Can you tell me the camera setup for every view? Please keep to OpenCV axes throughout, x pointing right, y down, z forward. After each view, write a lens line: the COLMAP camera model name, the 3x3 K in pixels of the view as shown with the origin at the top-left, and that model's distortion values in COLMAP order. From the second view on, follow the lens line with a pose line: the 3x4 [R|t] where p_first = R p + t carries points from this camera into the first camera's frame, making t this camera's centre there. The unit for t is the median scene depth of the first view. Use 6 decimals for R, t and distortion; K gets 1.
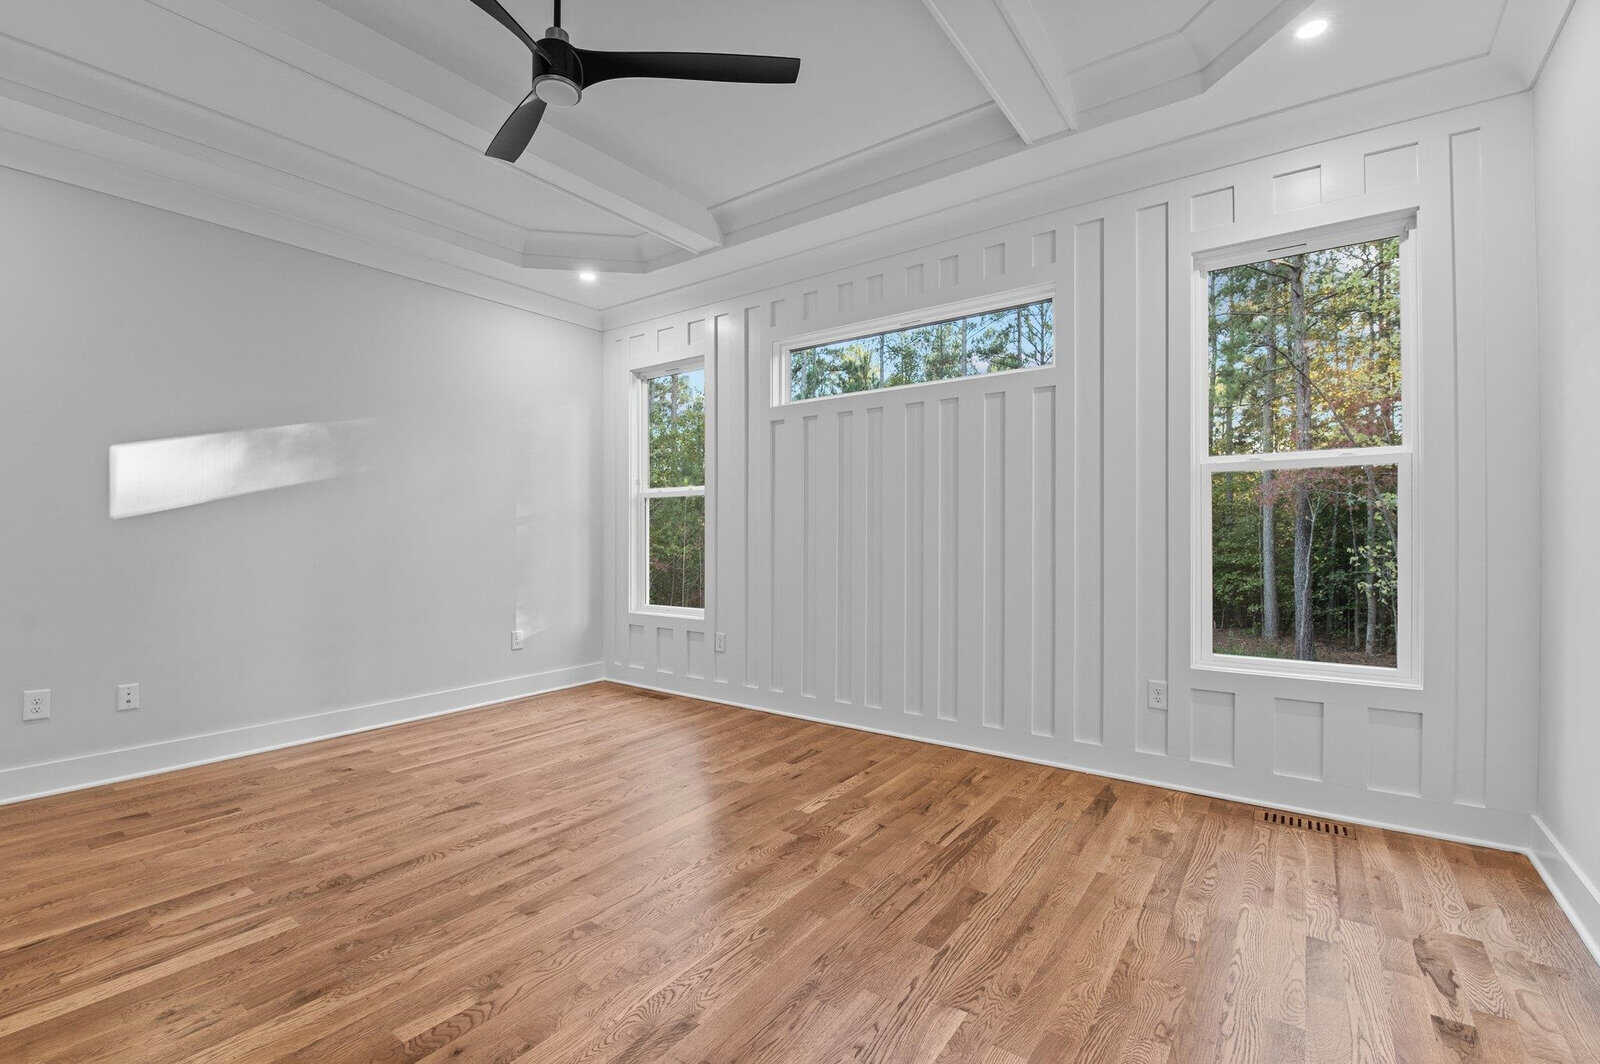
lens RADIAL K [[695.6, 0, 798.4], [0, 695.6, 536.5], [0, 0, 1]] dist [-0.013334, -0.000294]
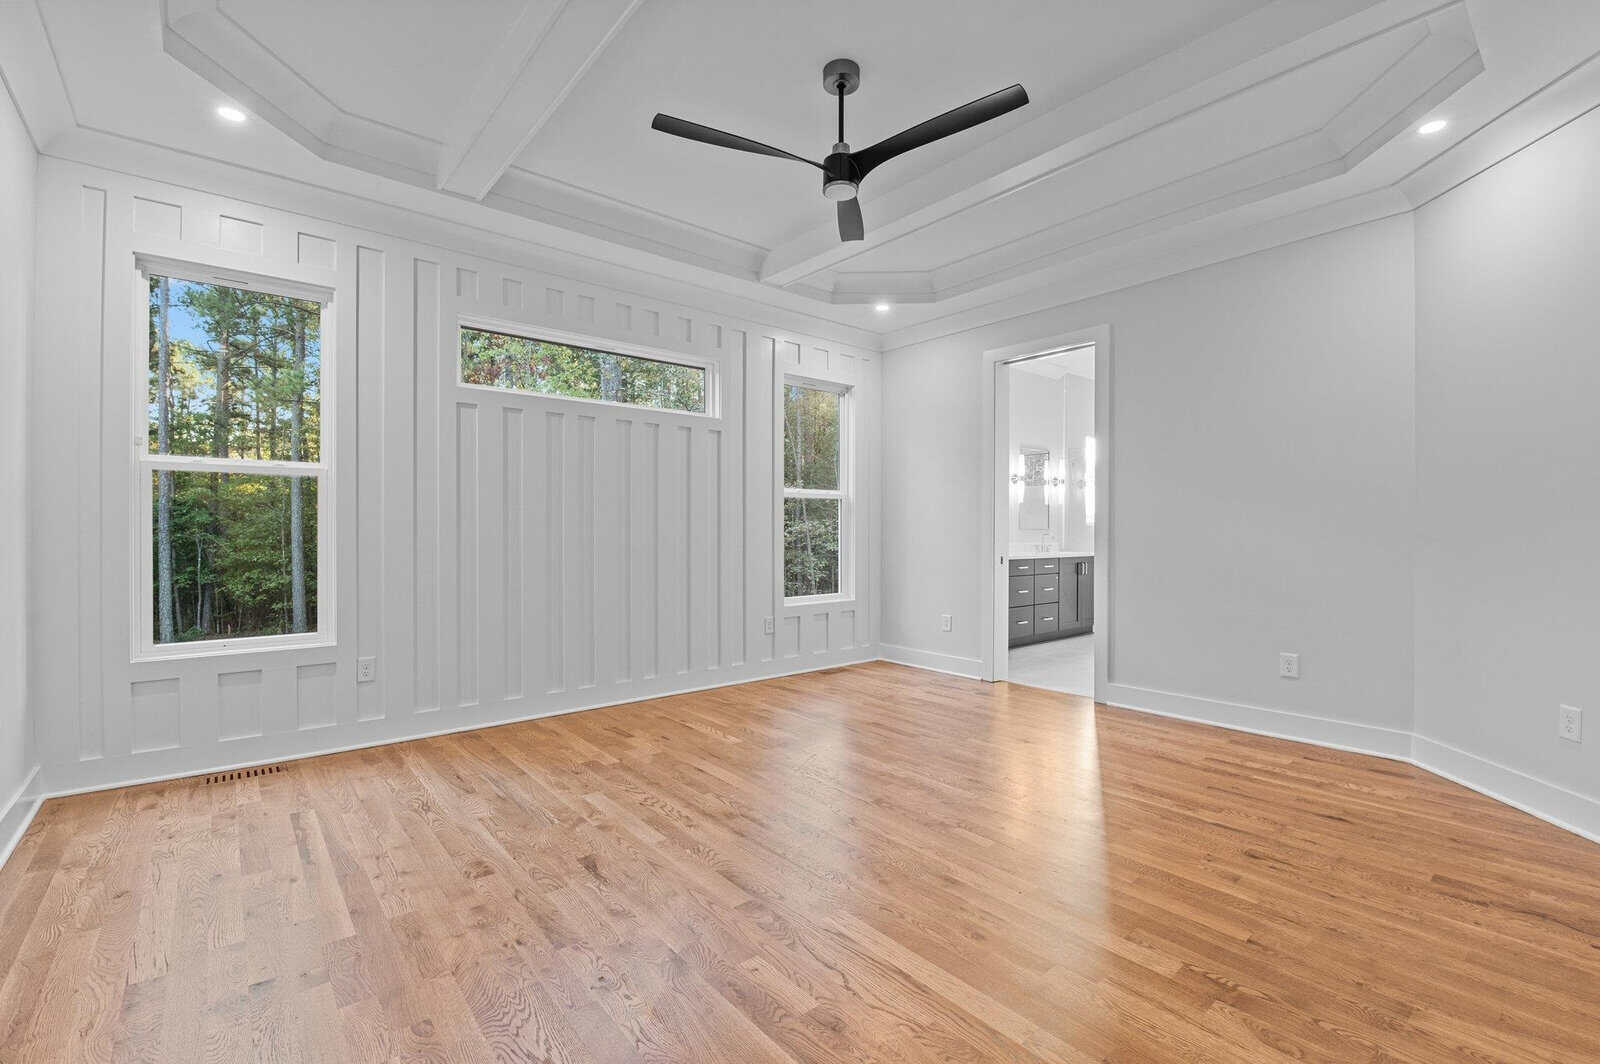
lens RADIAL K [[695.6, 0, 793.3], [0, 695.6, 533.8], [0, 0, 1]] dist [-0.013334, -0.000294]
pose [[0.236234, 0.002133, 0.971694, -1.031901], [0.005385, 0.999979, -0.003504, 0.008618], [-0.971681, 0.006060, 0.236218, 0.490786]]
